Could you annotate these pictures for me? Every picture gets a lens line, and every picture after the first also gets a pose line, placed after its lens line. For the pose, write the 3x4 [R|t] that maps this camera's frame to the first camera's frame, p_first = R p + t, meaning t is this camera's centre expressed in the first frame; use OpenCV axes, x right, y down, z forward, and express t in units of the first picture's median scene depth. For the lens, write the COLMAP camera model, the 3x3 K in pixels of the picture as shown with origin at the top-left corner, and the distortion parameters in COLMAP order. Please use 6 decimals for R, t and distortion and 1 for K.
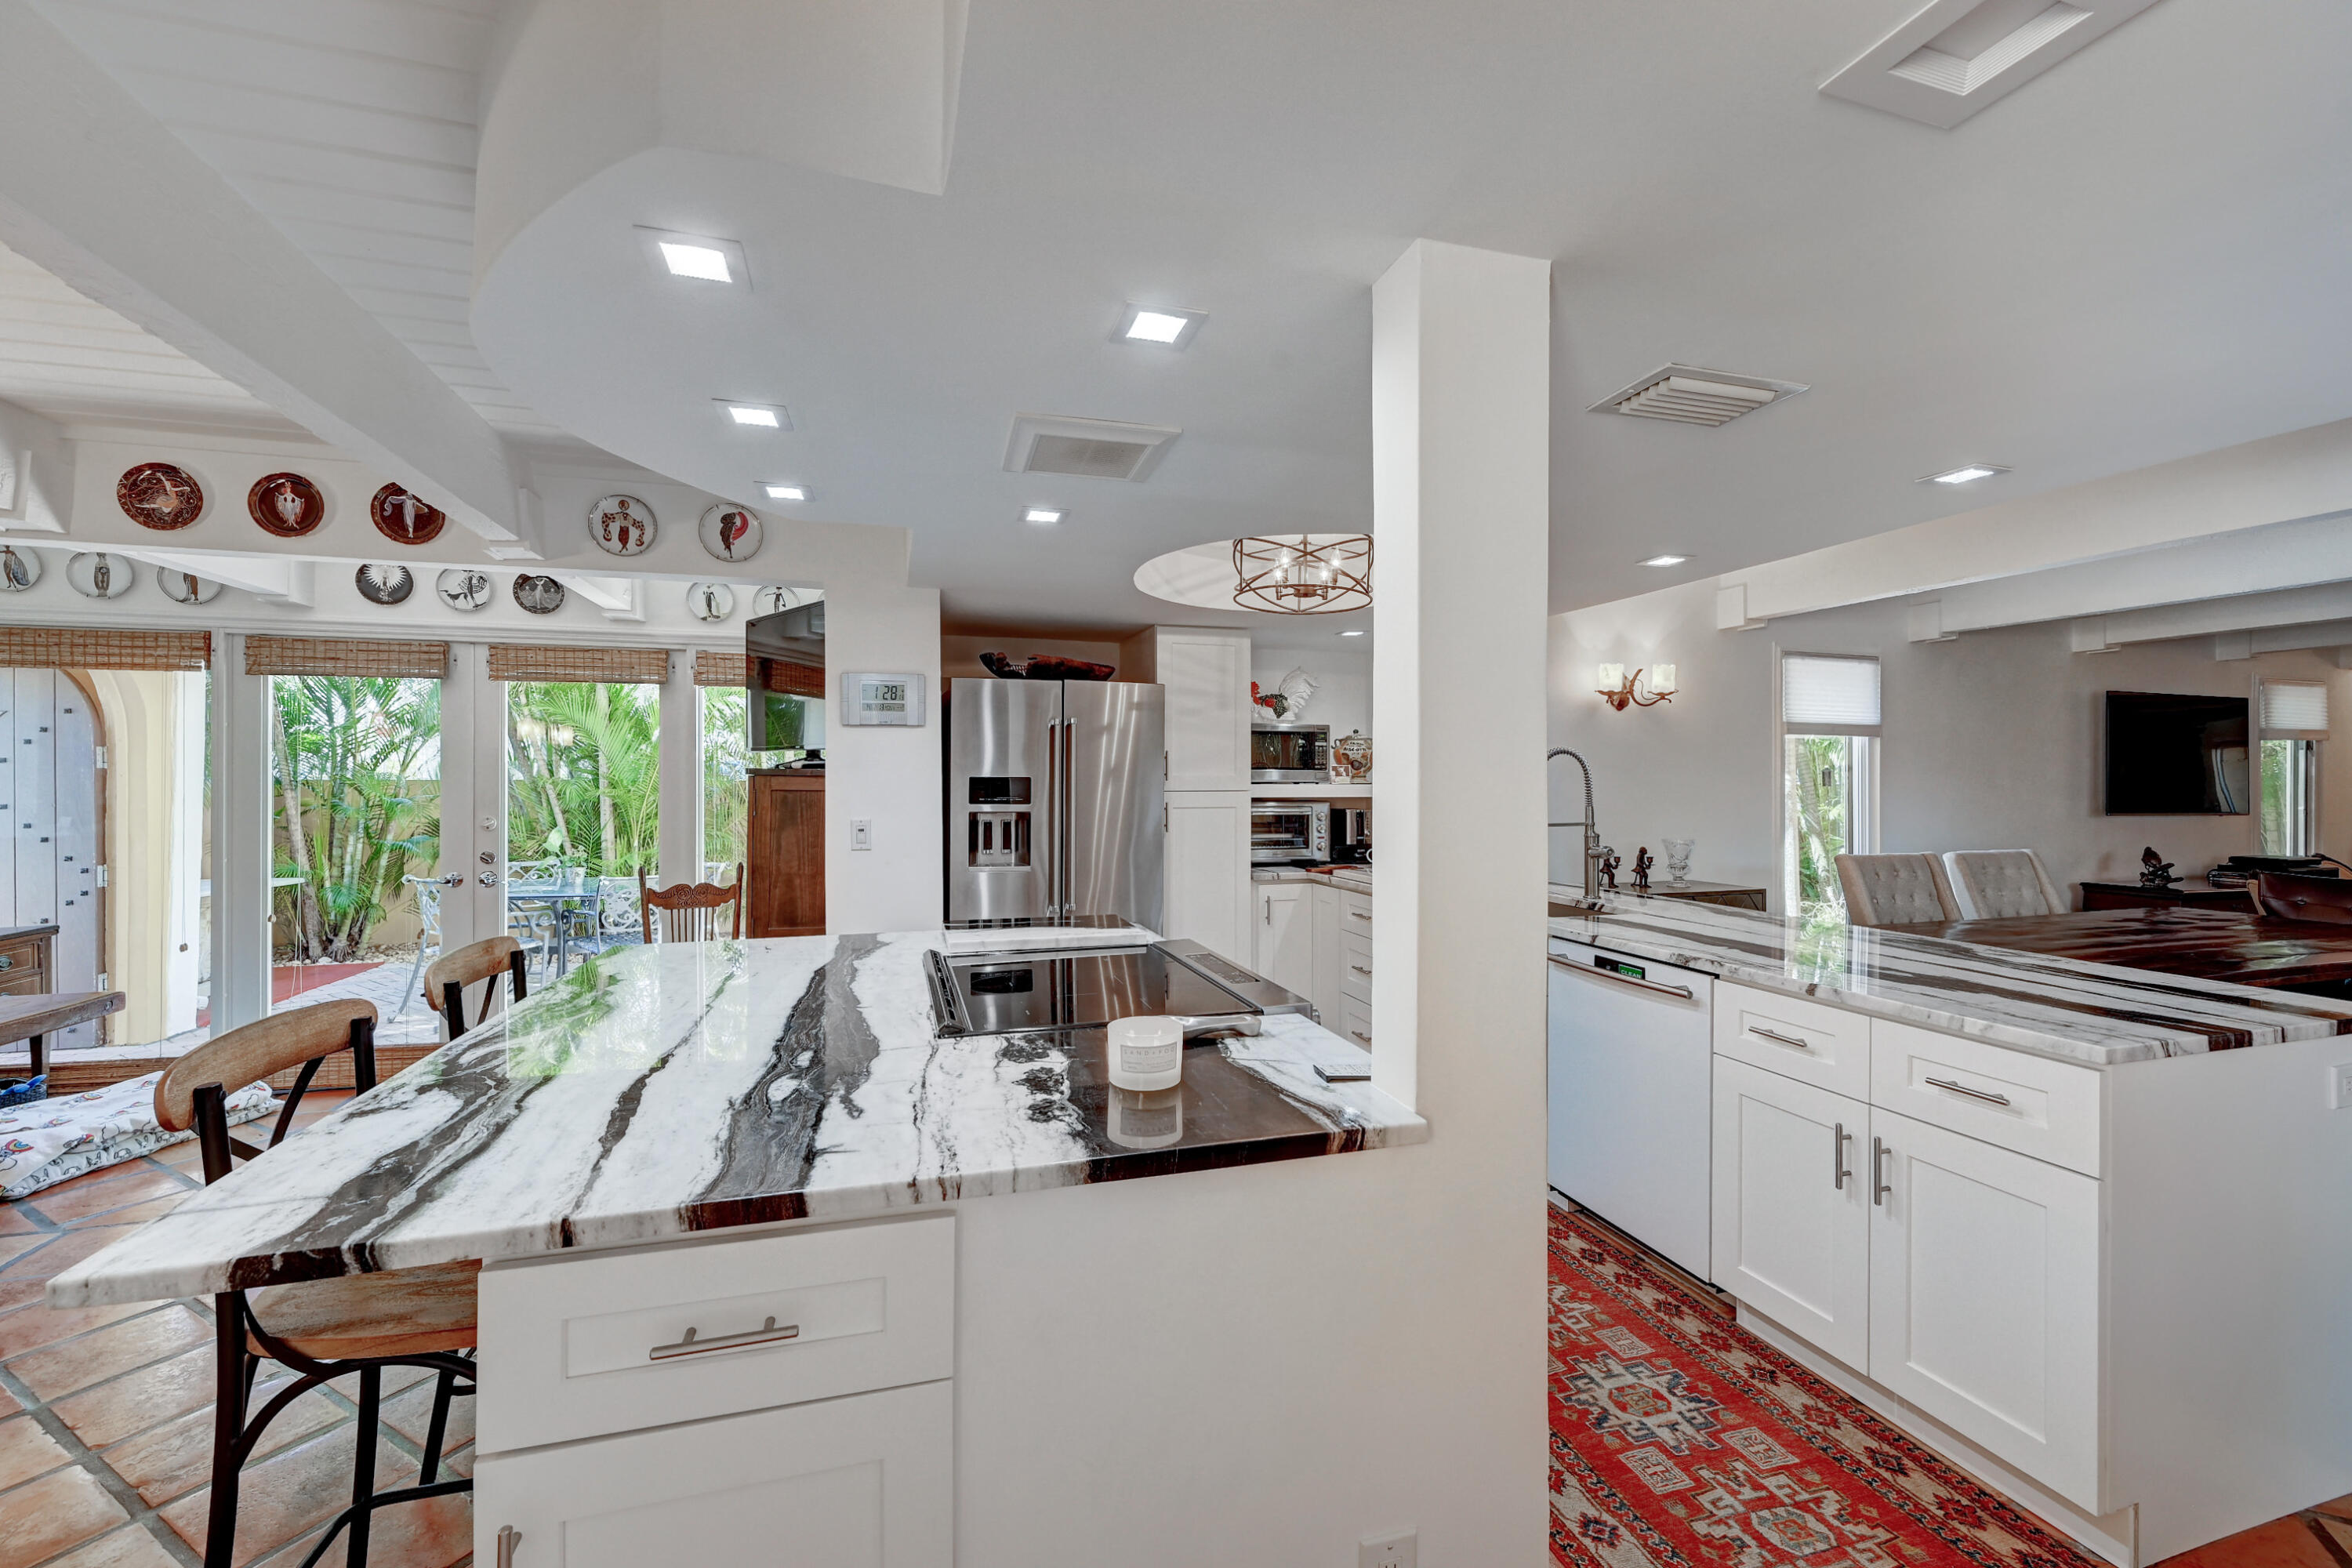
lens RADIAL K [[926.2, 0, 1169.2], [0, 926.2, 777.6], [0, 0, 1]] dist [-0.001362, 0.000122]
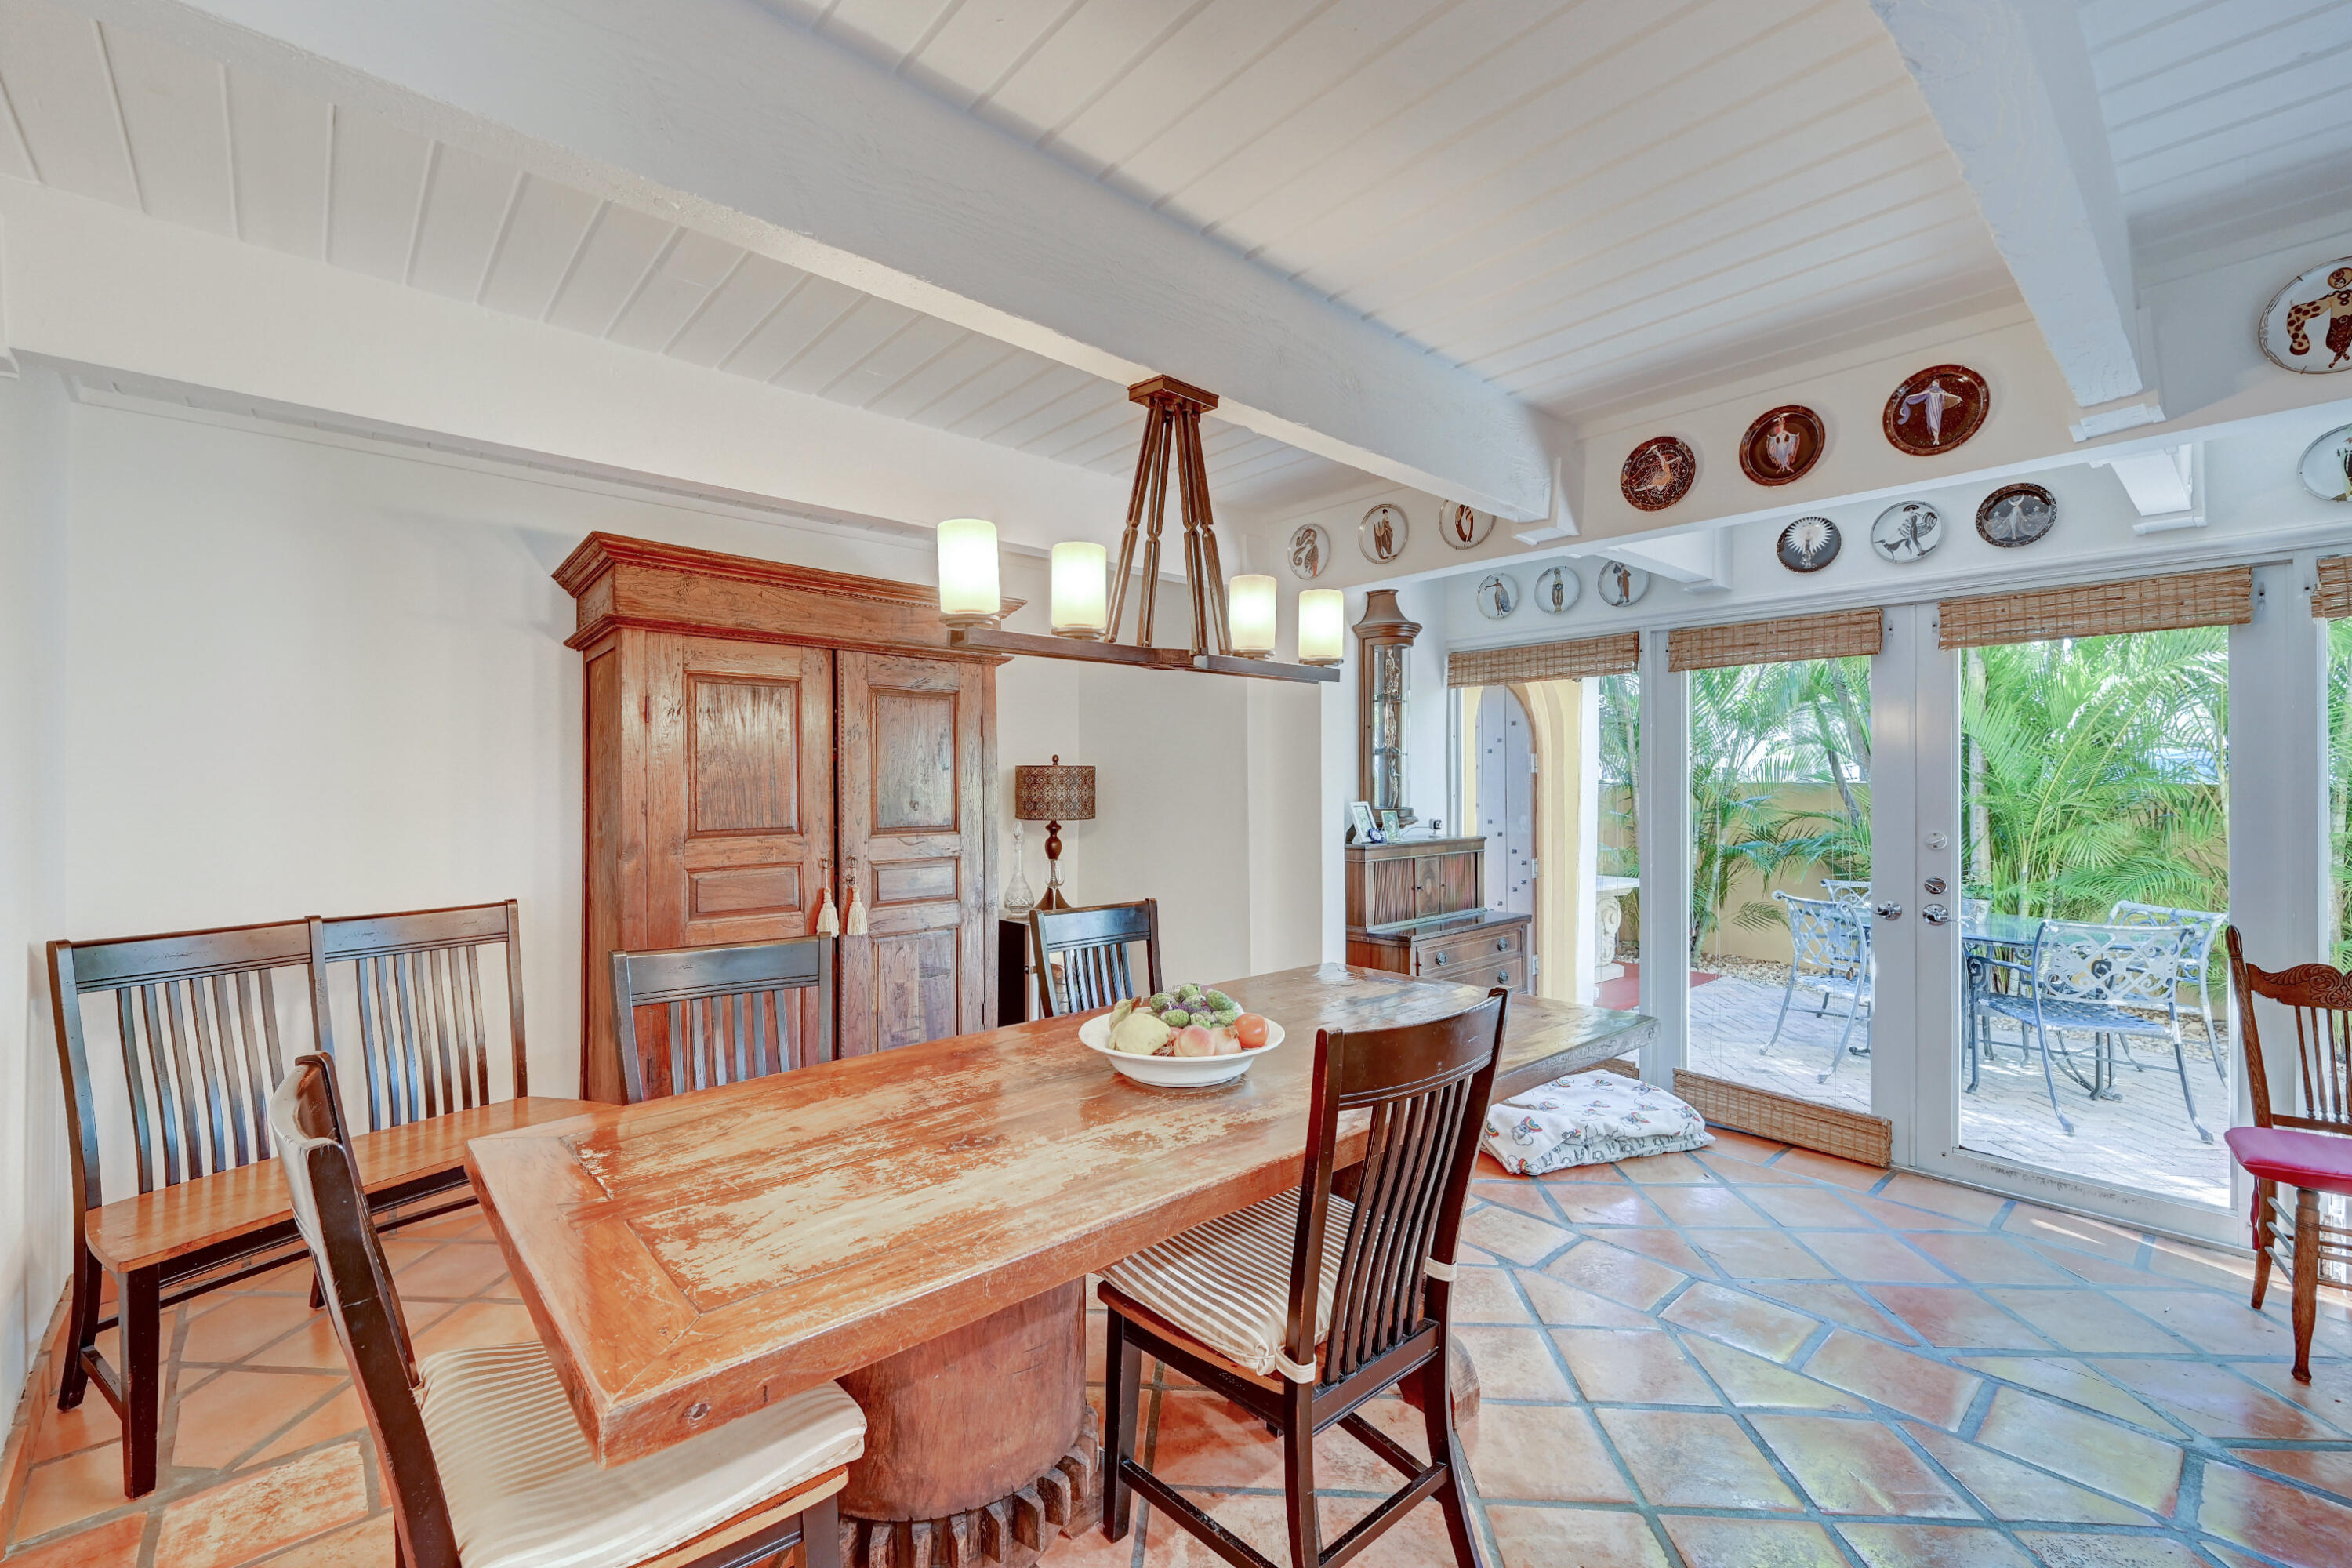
lens RADIAL K [[991.6, 0, 1175.0], [0, 991.6, 785.4], [0, 0, 1]] dist [0.001412, 0.000112]
pose [[0.425528, 0.000910, -0.904945, -0.279278], [0.003582, 0.999990, 0.002689, 0.000523], [0.904938, -0.004386, 0.425521, 0.101391]]
